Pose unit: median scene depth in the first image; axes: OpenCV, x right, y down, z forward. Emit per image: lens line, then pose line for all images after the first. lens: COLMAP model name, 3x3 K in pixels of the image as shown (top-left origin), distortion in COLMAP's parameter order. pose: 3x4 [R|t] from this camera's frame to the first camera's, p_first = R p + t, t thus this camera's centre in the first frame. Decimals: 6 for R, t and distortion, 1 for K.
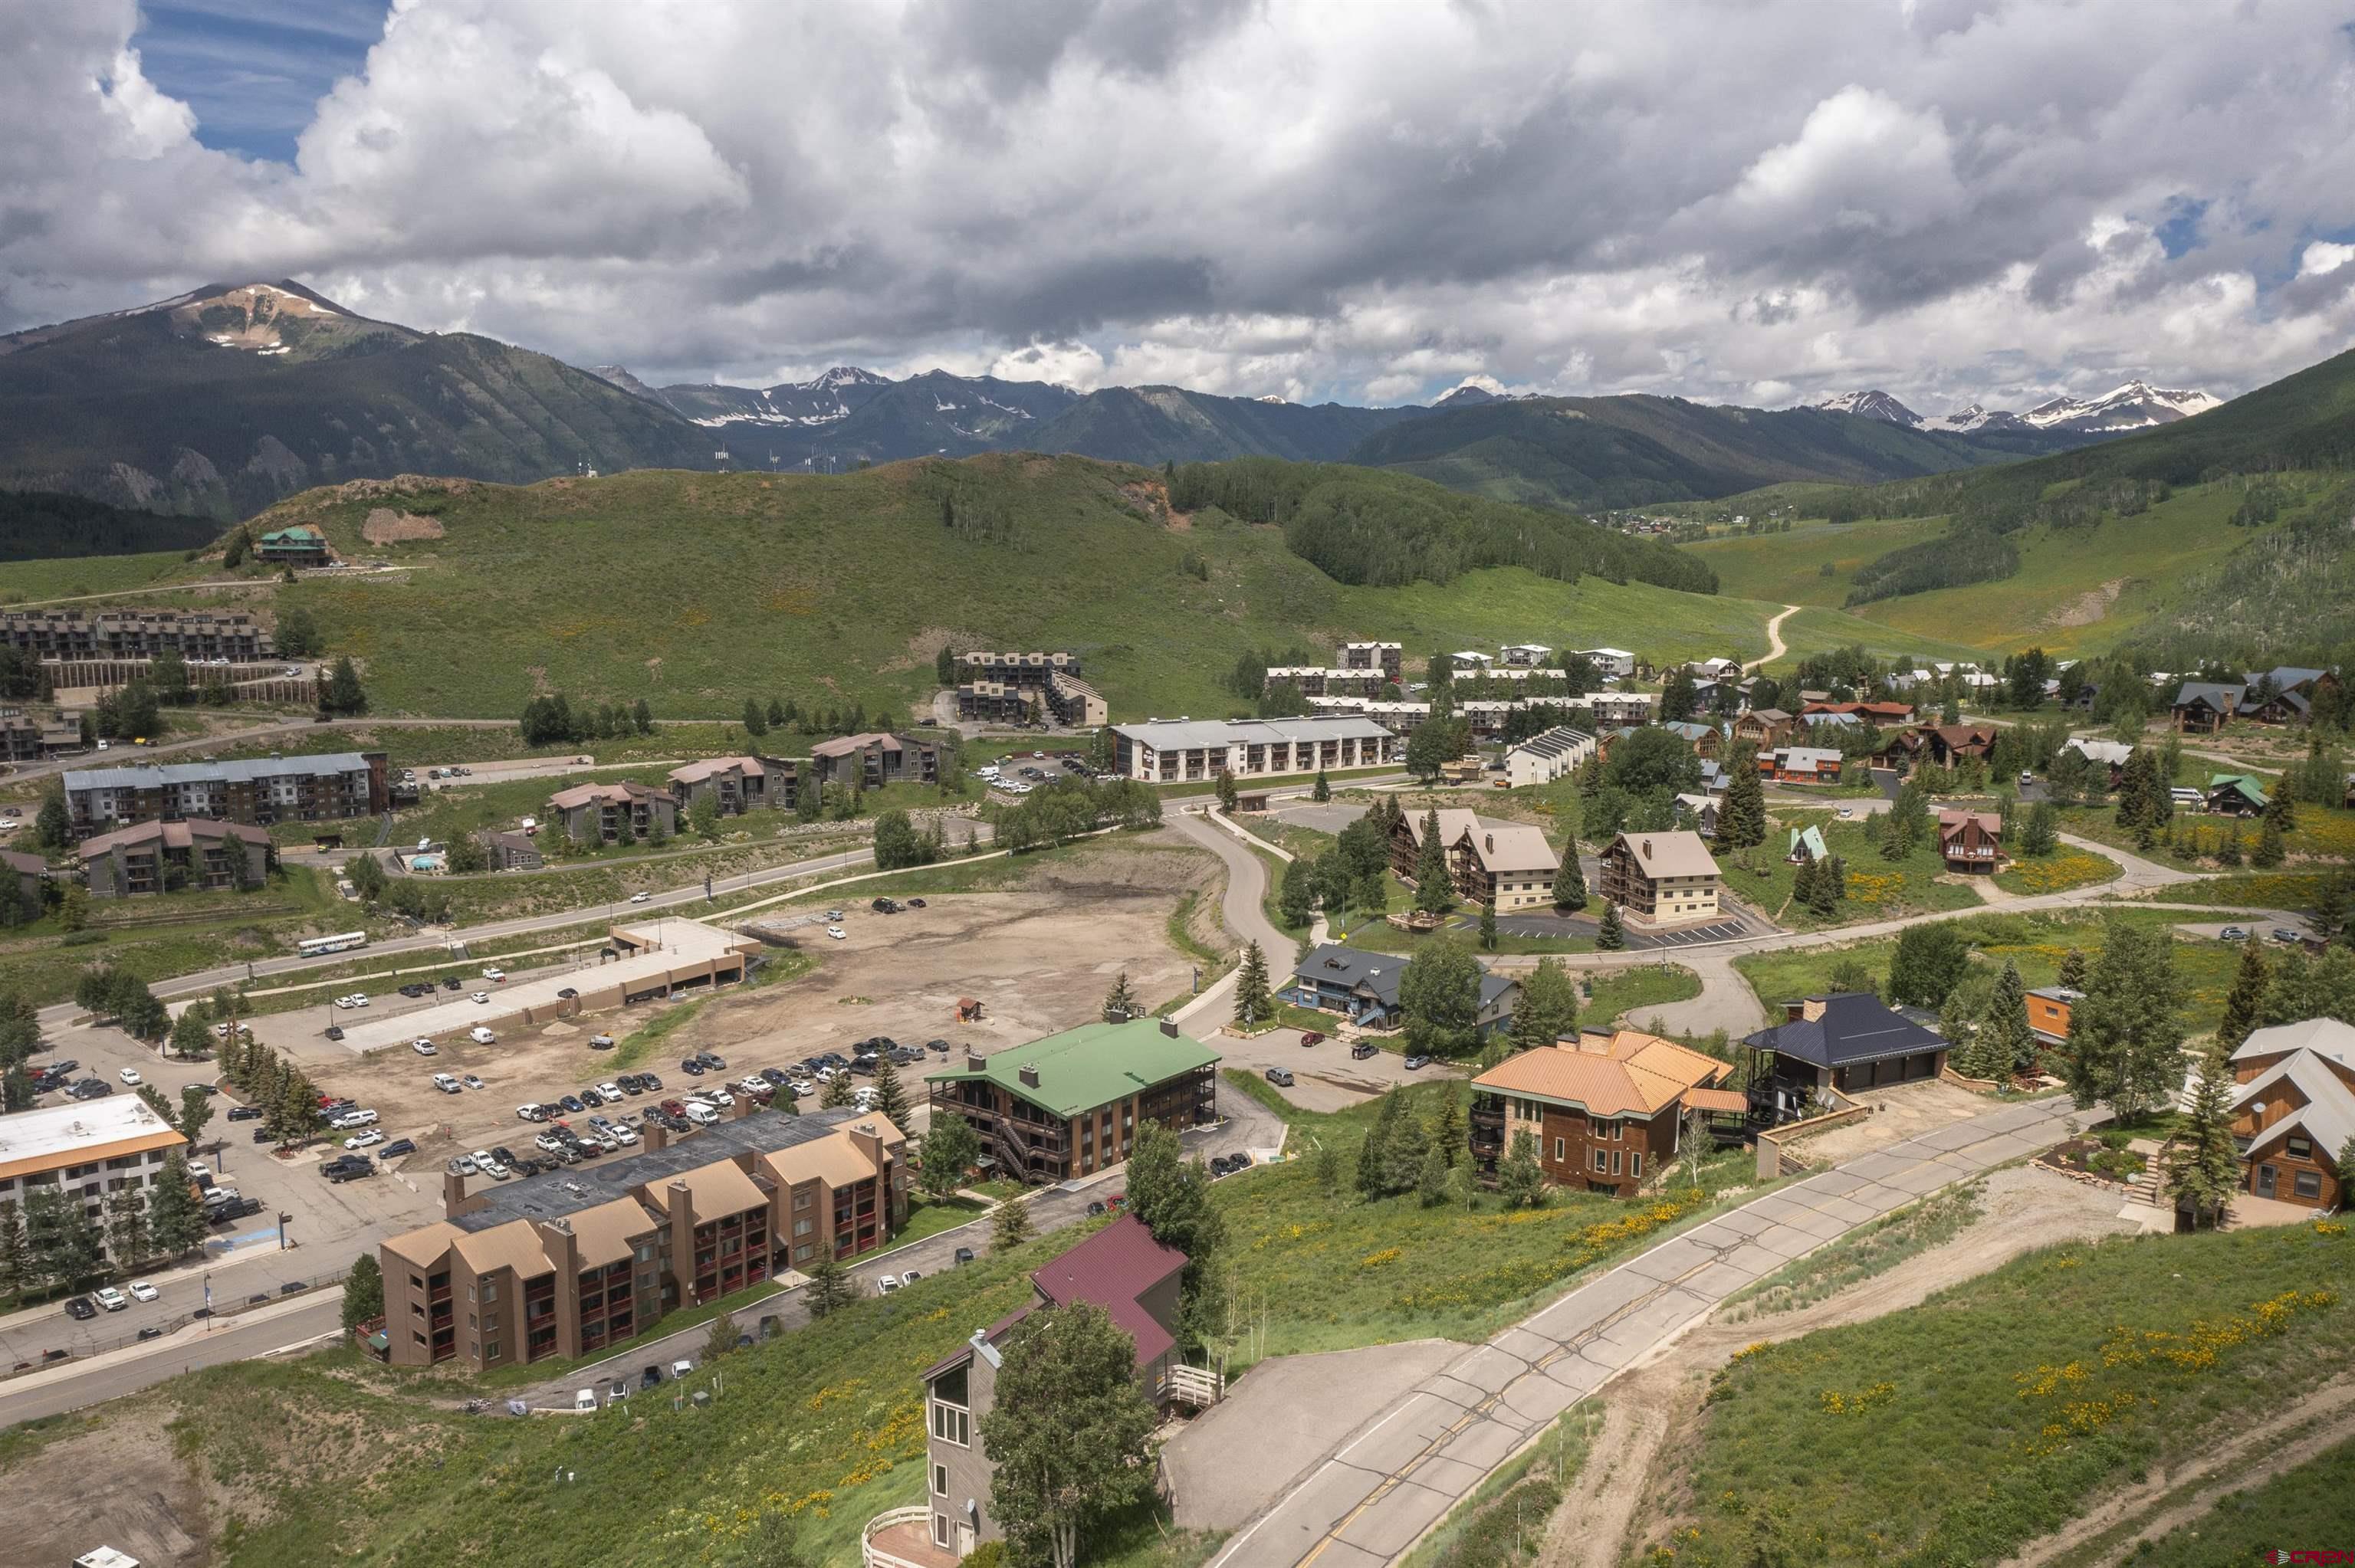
lens RADIAL K [[1860.1, 0, 1168.8], [0, 1860.1, 816.2], [0, 0, 1]] dist [-0.021655, 0.007775]
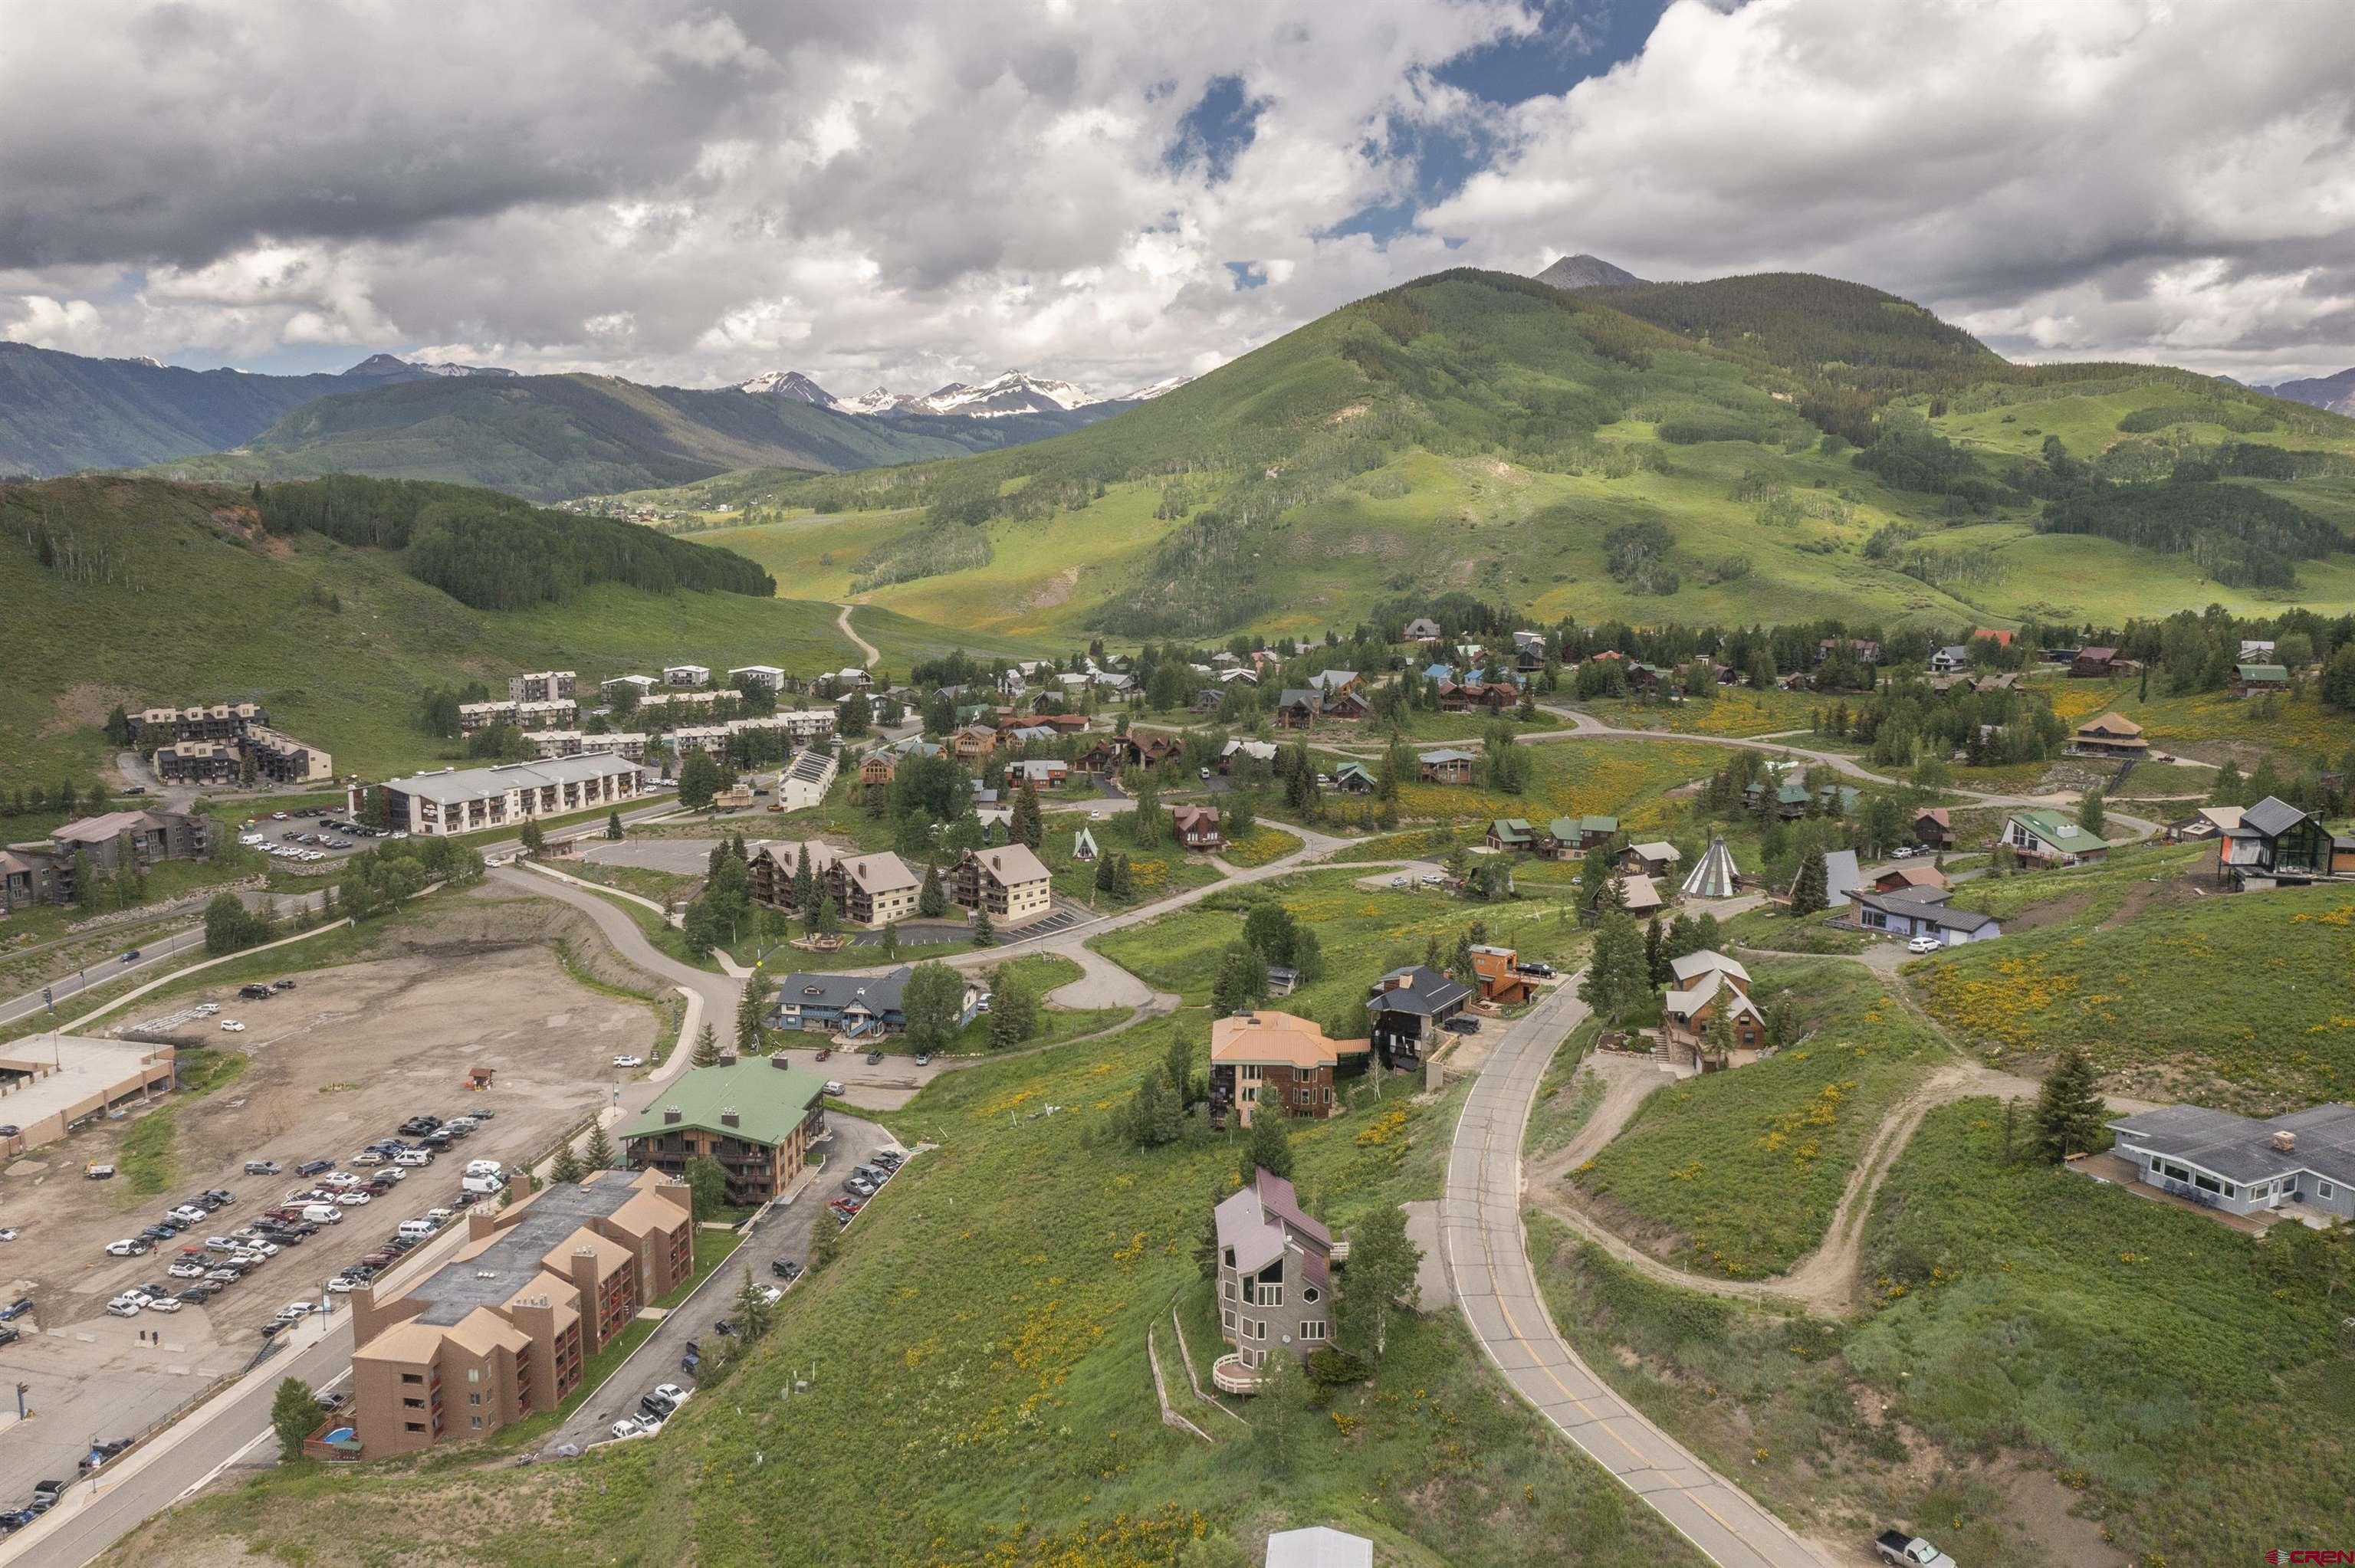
lens RADIAL K [[1860.1, 0, 1168.8], [0, 1860.1, 816.2], [0, 0, 1]] dist [-0.021655, 0.007775]
pose [[0.845803, -0.089362, 0.525957, -0.230867], [0.080756, 0.995957, 0.039351, -0.041114], [-0.527347, 0.009191, 0.849600, -0.090128]]
